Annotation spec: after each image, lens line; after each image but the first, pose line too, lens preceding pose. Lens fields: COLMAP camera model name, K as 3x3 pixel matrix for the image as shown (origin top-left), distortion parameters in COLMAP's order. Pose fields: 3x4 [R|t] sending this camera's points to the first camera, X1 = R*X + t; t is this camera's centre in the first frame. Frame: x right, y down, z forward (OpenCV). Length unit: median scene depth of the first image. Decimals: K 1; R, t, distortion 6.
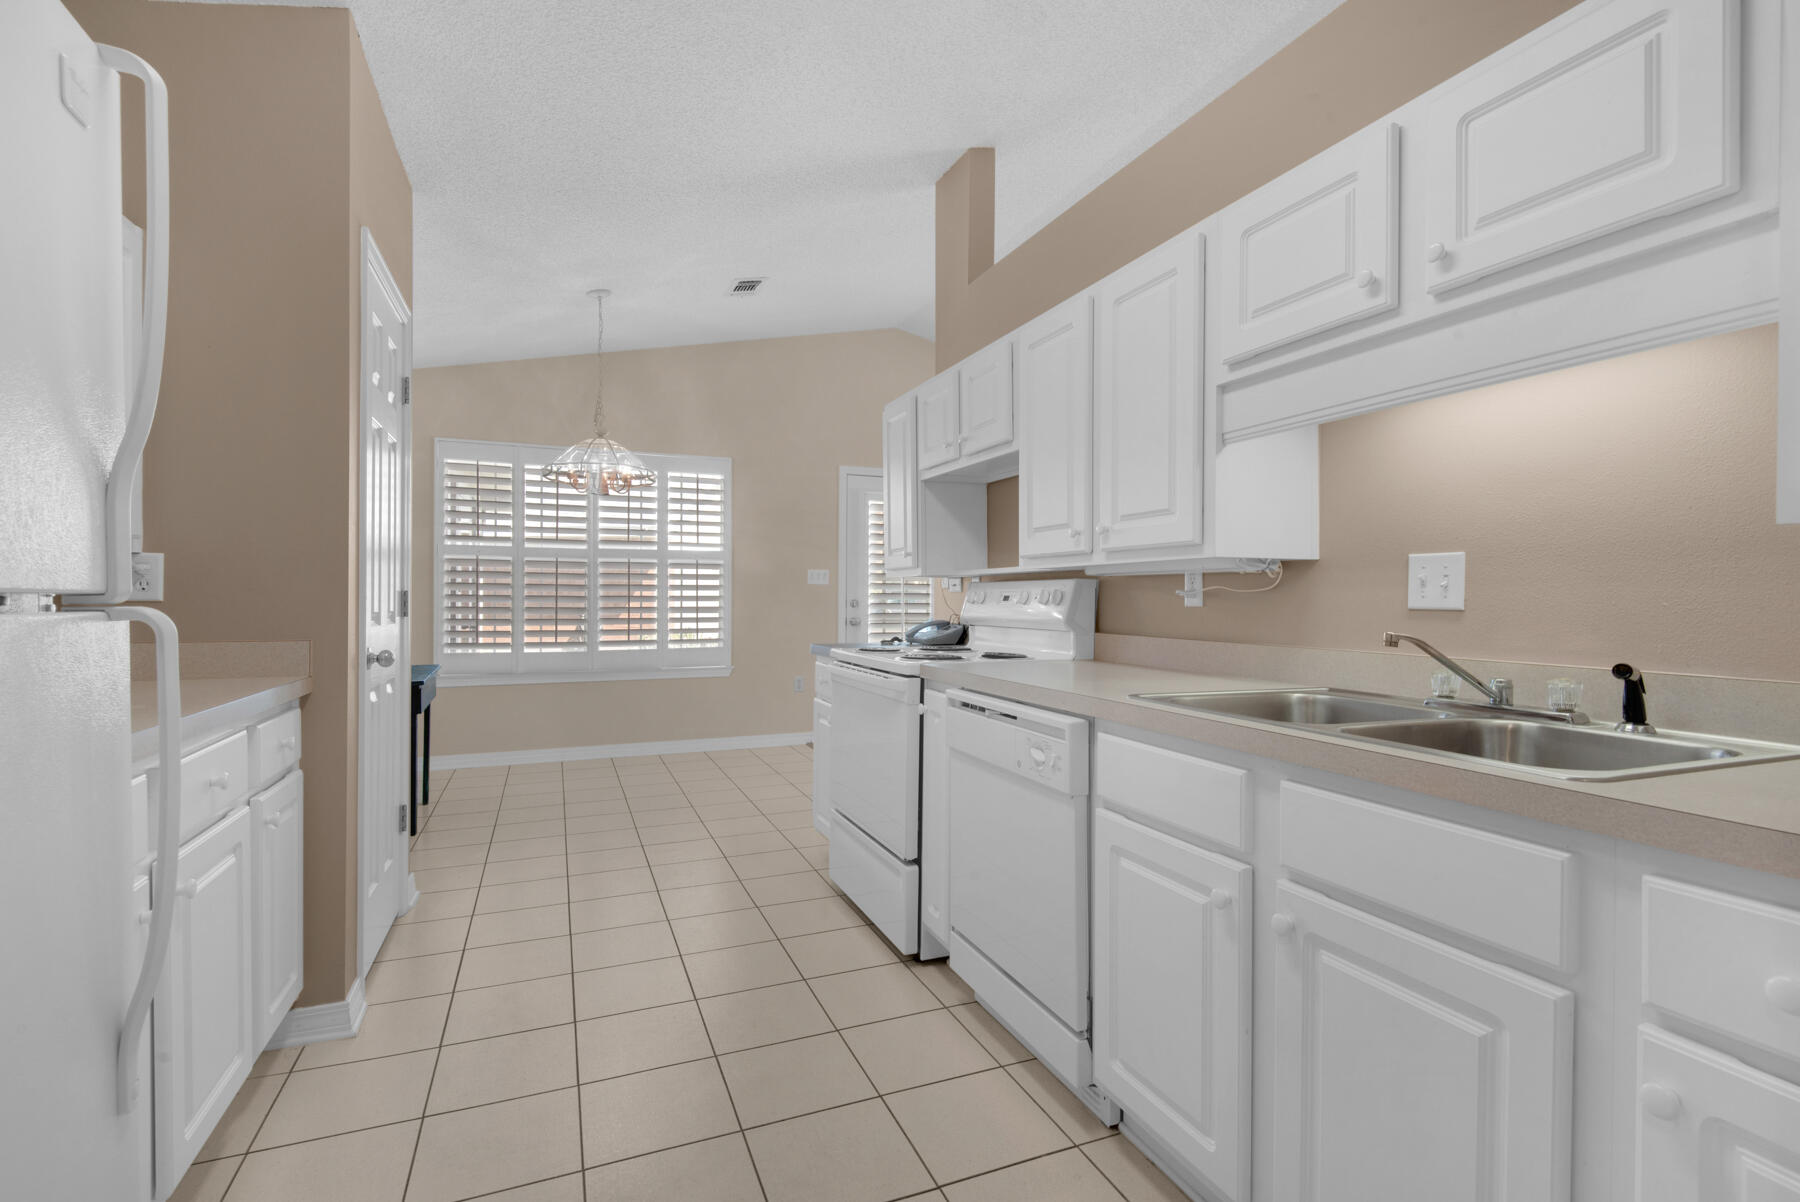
lens RADIAL K [[833.6, 0, 921.5], [0, 833.6, 594.7], [0, 0, 1]] dist [0.000796, -0.000094]
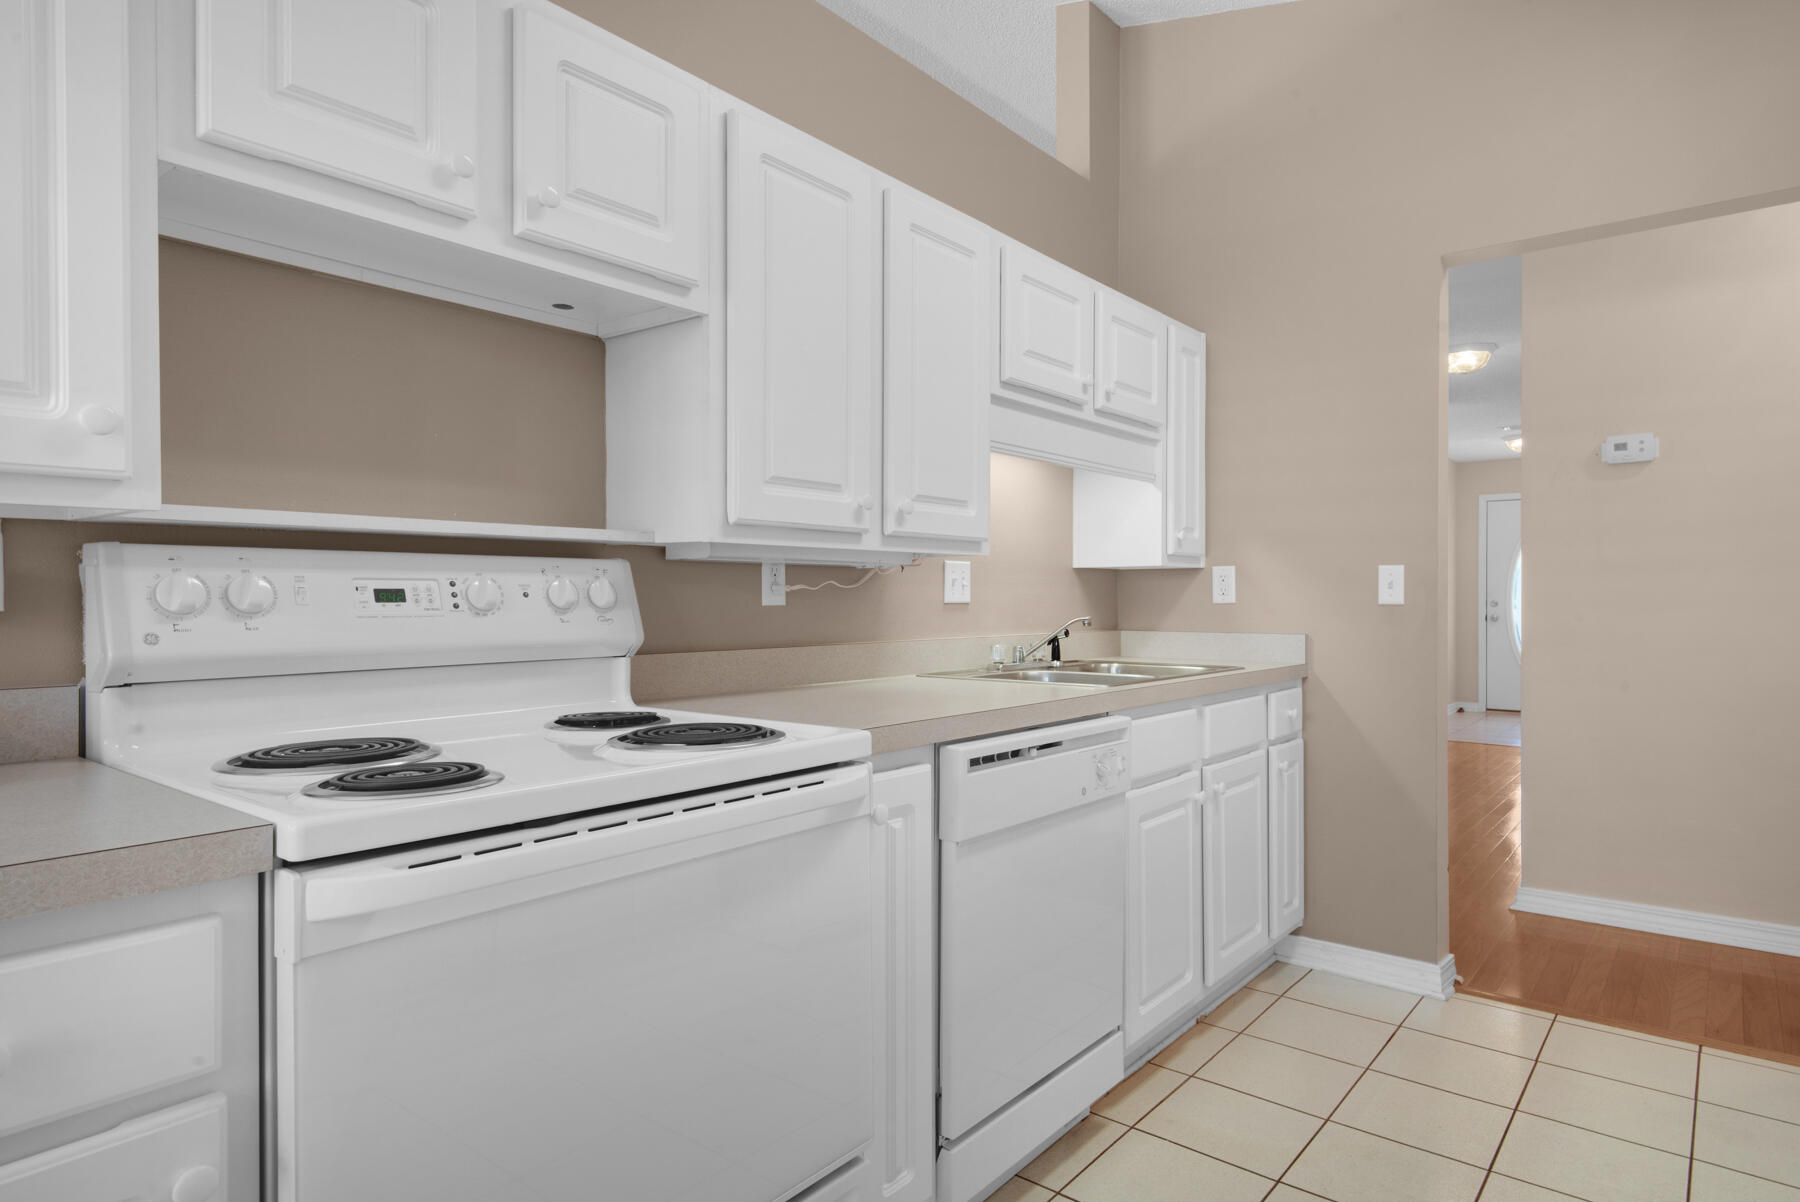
lens RADIAL K [[1021.3, 0, 900.0], [0, 1021.3, 601.0], [0, 0, 1]] dist [0.019107, -0.000667]
pose [[-0.462915, -0.007550, 0.886371, -0.693872], [-0.005057, 0.999970, 0.005876, 0.004059], [-0.886388, -0.001762, -0.462939, 1.594900]]
